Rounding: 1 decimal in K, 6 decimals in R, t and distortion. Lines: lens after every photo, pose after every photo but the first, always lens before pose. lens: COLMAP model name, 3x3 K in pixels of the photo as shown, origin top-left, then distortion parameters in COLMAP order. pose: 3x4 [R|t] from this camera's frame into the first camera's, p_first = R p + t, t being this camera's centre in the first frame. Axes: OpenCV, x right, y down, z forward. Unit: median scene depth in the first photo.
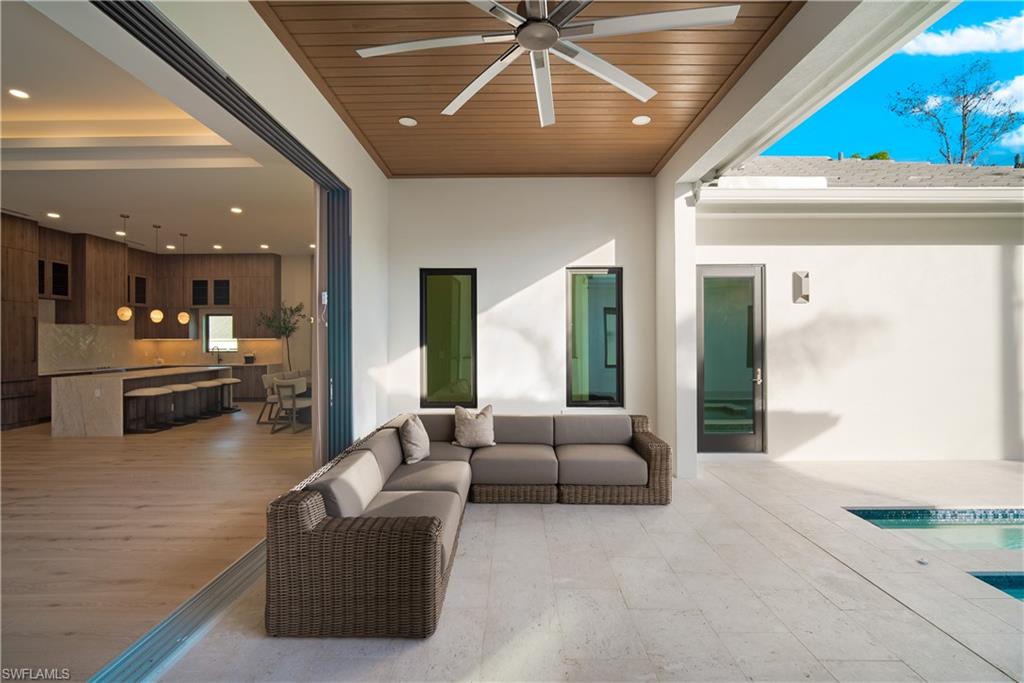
lens RADIAL K [[444.5, 0, 513.5], [0, 444.5, 336.9], [0, 0, 1]] dist [-0.001816, 0.000095]
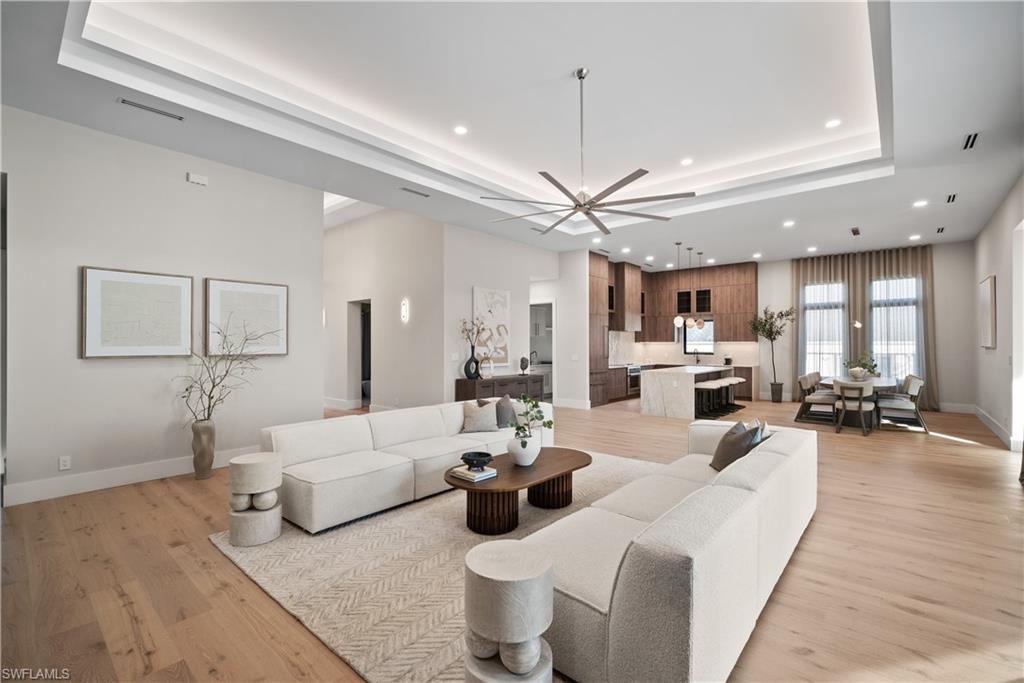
lens RADIAL K [[447.9, 0, 507.9], [0, 447.9, 337.1], [0, 0, 1]] dist [-0.001652, -0.000021]
pose [[0.757287, -0.007282, -0.653041, -0.292593], [-0.001377, 0.999918, -0.012747, 0.006278], [0.653080, 0.010552, 0.757215, -0.183813]]
